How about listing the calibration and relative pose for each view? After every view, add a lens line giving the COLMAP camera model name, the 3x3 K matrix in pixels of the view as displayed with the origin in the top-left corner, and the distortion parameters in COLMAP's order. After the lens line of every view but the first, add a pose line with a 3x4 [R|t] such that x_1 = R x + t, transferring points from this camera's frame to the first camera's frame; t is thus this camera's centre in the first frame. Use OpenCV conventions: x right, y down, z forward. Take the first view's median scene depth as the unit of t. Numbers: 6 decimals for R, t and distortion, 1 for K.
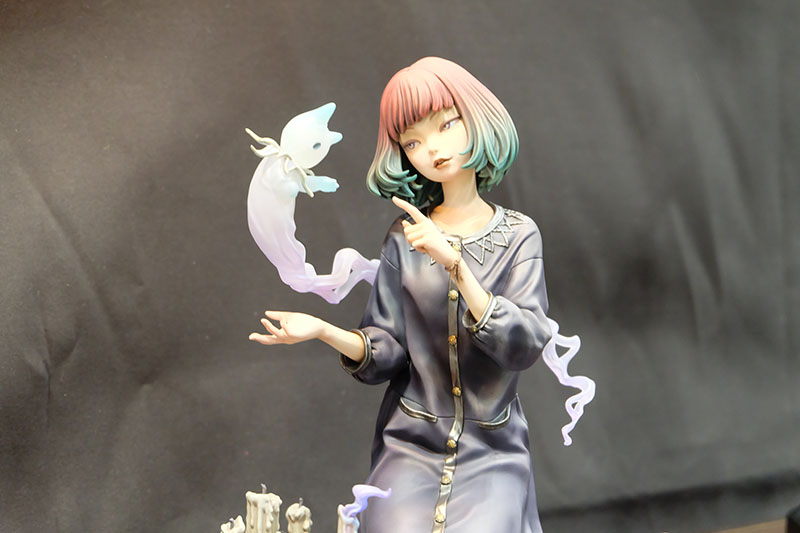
lens RADIAL K [[1808.0, 0, 422.6], [0, 1808.0, 291.3], [0, 0, 1]] dist [0.114282, 0.000000]
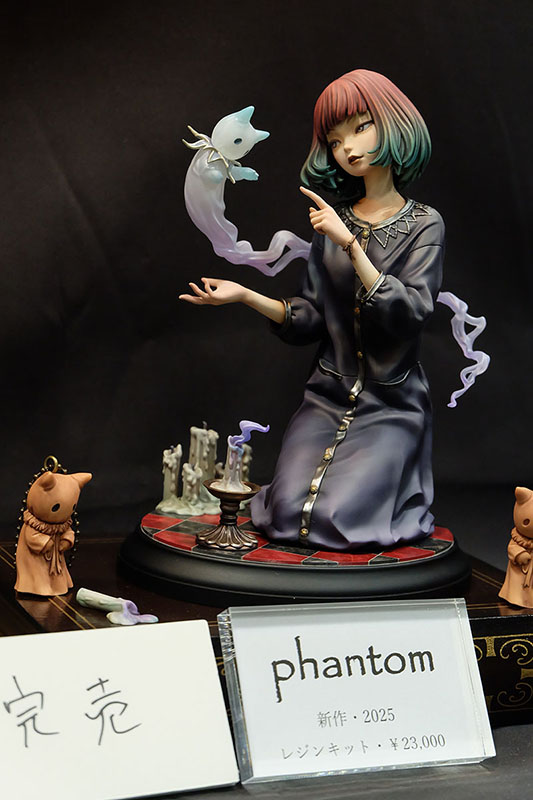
lens RADIAL K [[1808.0, 0, 263.8], [0, 1808.0, 397.7], [0, 0, 1]] dist [0.114282, 0.000000]
pose [[0.957610, 0.069959, -0.279444, 0.288591], [-0.056455, 0.996828, 0.056096, 0.020241], [0.282482, -0.037942, 0.958522, -0.151380]]
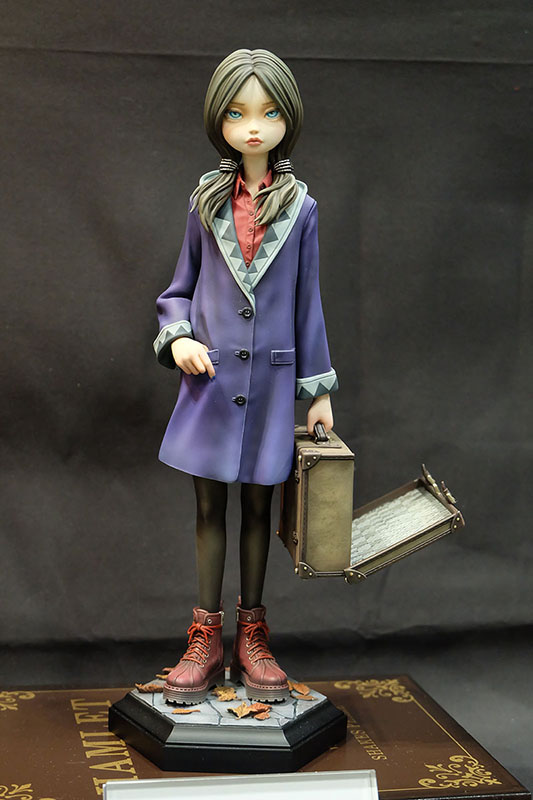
lens RADIAL K [[1481.3, 0, 268.9], [0, 1481.3, 401.5], [0, 0, 1]] dist [-0.008149, 0.000000]
pose [[0.846074, 0.036587, -0.531809, 0.862287], [-0.034654, 0.999307, 0.013617, -0.042085], [0.531938, 0.006908, 0.846755, 0.514387]]
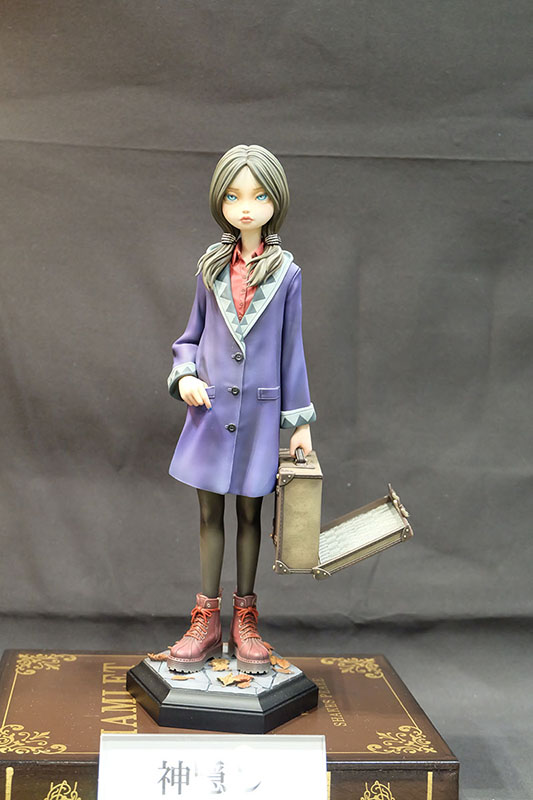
lens RADIAL K [[1133.8, 0, 262.2], [0, 1133.8, 397.1], [0, 0, 1]] dist [0.010123, 0.000000]
pose [[0.788402, 0.043202, -0.613642, 0.909259], [-0.060357, 0.998150, -0.007274, -0.048081], [0.612193, 0.042773, 0.789551, 0.607372]]
